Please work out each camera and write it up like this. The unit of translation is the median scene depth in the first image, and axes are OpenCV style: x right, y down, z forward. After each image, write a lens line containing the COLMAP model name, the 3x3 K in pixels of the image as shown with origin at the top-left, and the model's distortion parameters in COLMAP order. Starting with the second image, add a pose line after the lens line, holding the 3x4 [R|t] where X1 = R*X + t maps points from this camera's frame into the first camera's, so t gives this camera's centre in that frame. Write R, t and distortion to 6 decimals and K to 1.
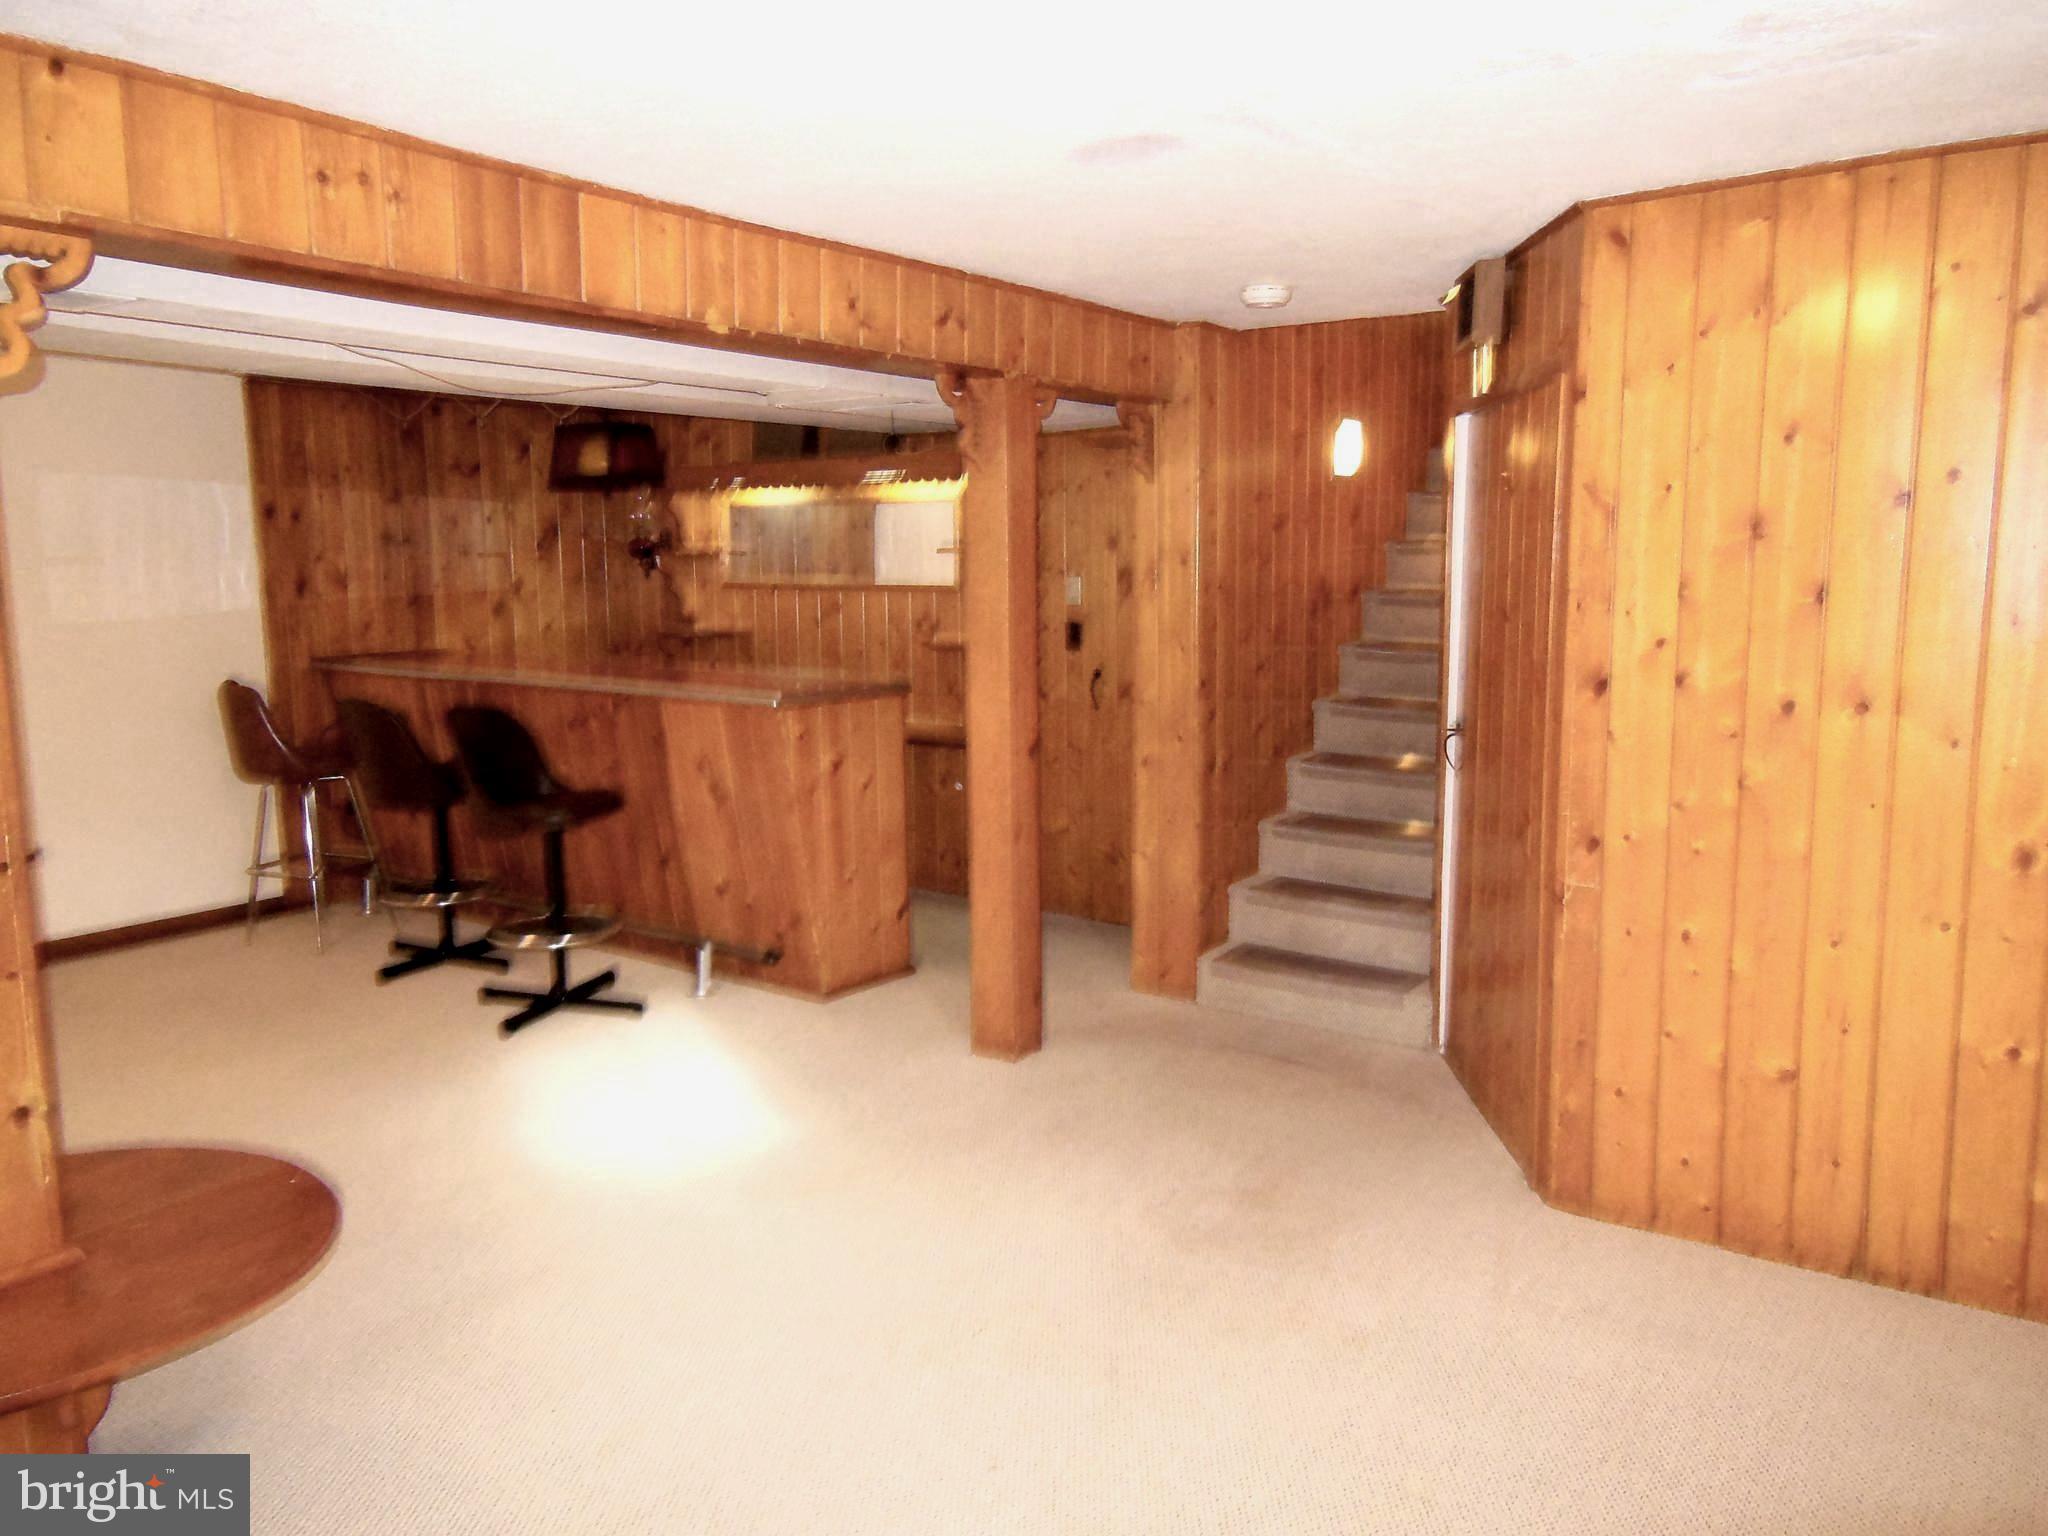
lens RADIAL K [[1509.1, 0, 1024.5], [0, 1509.1, 787.4], [0, 0, 1]] dist [-0.002761, 0.001742]
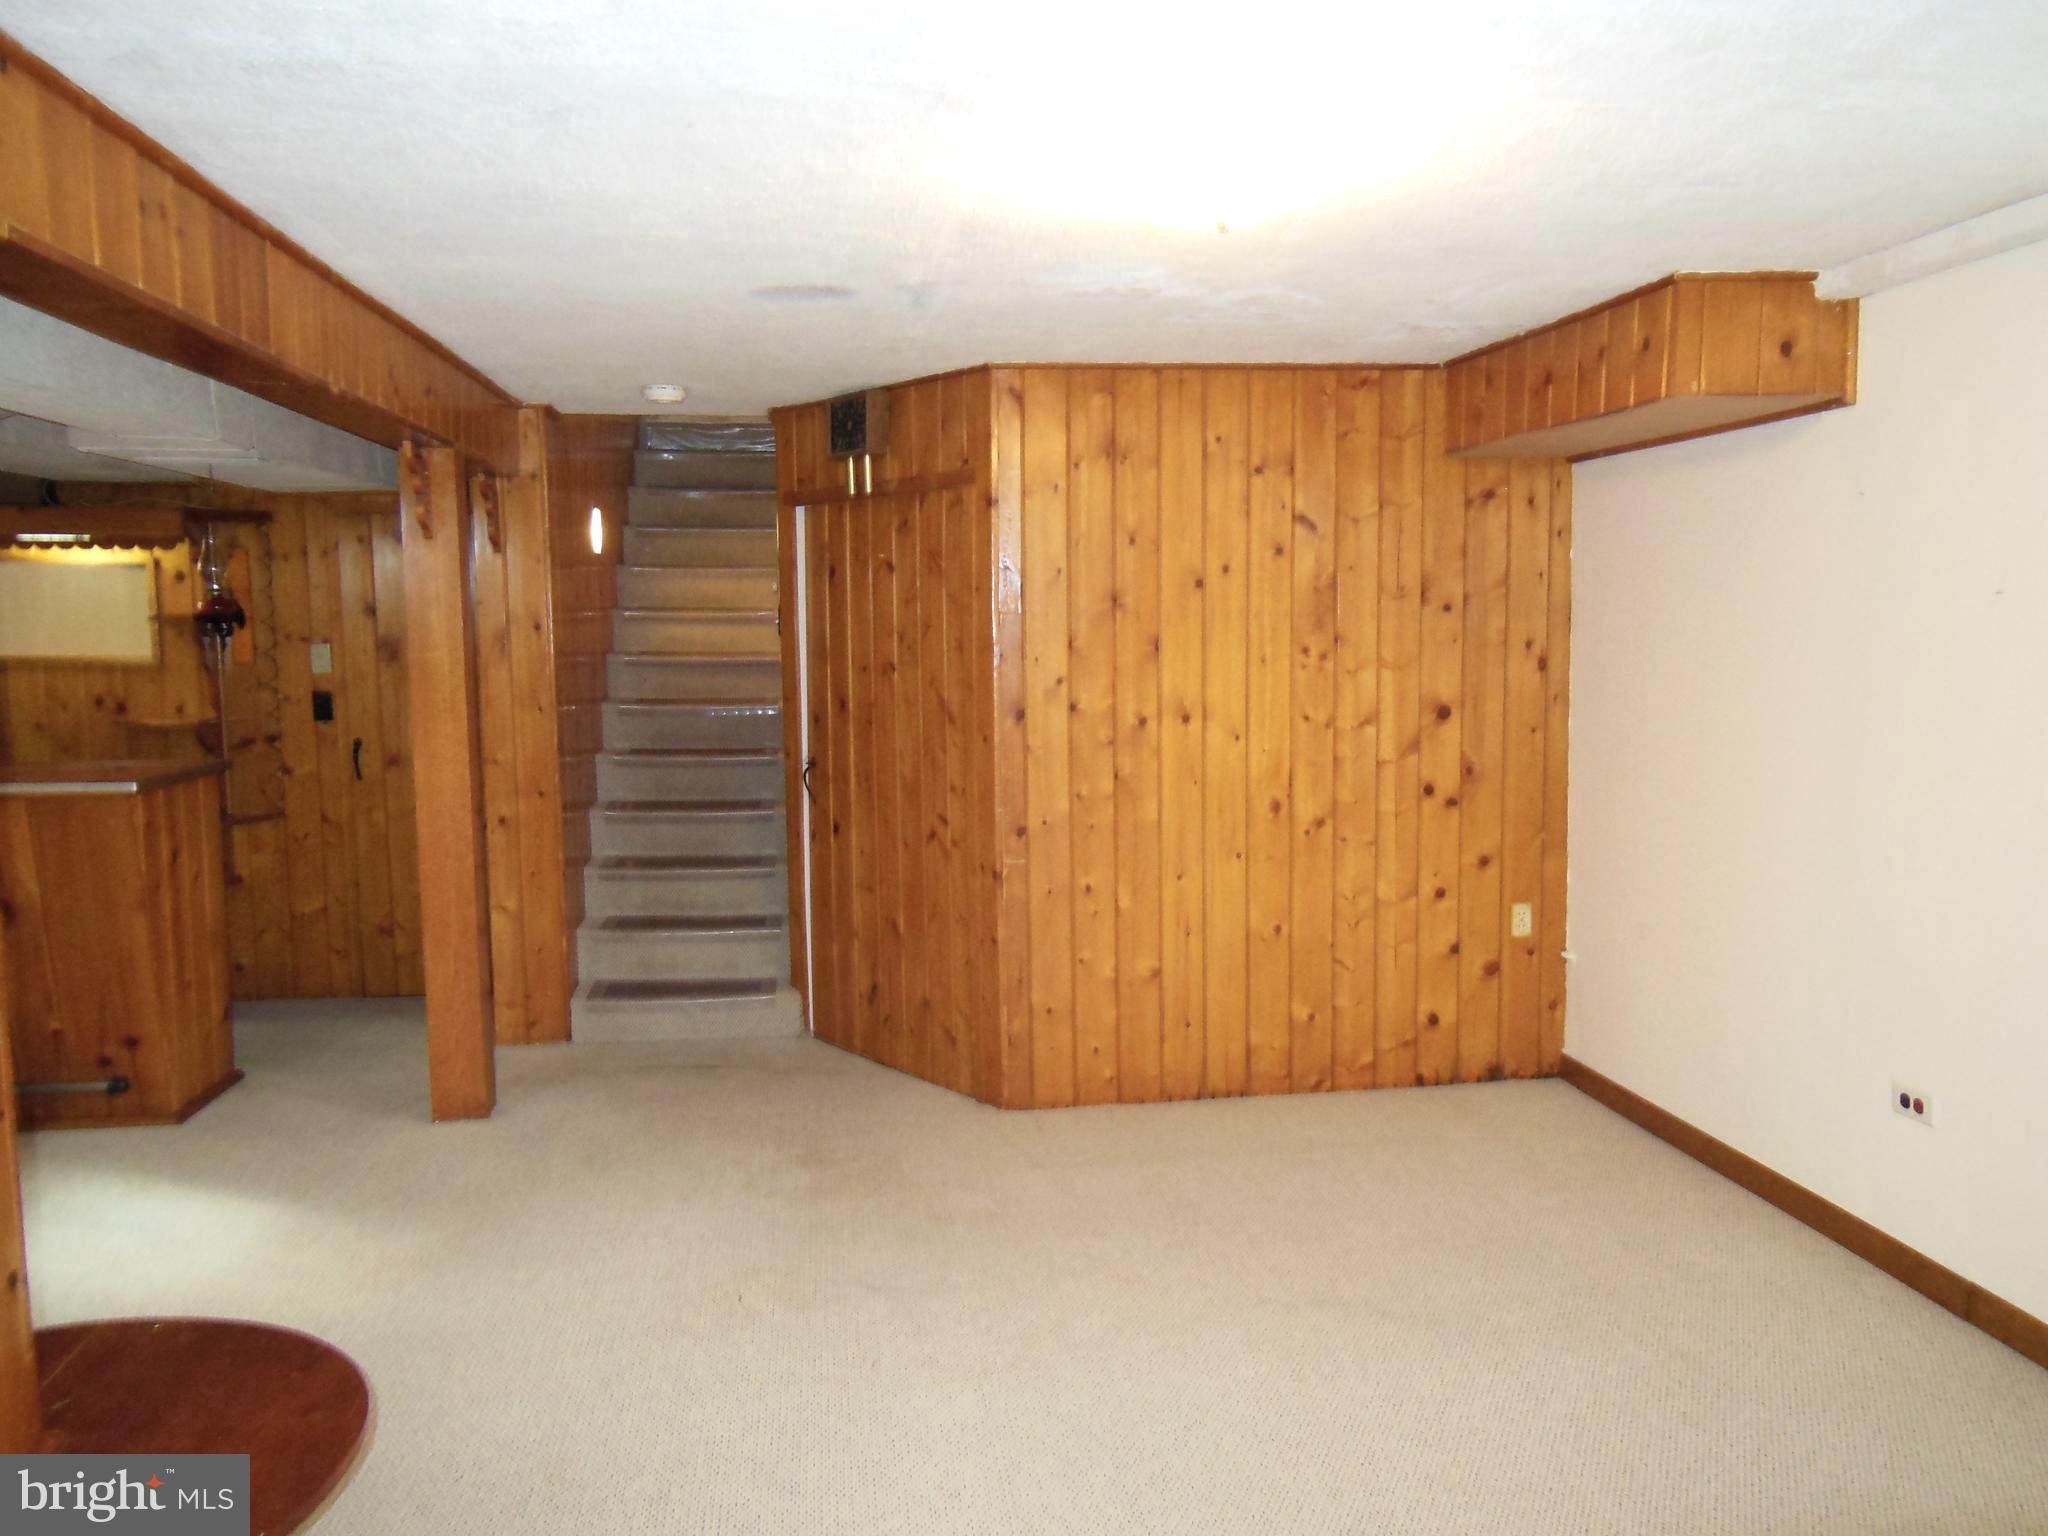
lens RADIAL K [[1521.2, 0, 1014.7], [0, 1521.2, 777.5], [0, 0, 1]] dist [-0.034119, 0.090917]
pose [[0.723374, -0.068012, 0.687099, -0.577522], [0.106236, 0.994250, -0.013430, 0.007759], [-0.682235, 0.082710, 0.726440, 0.006656]]
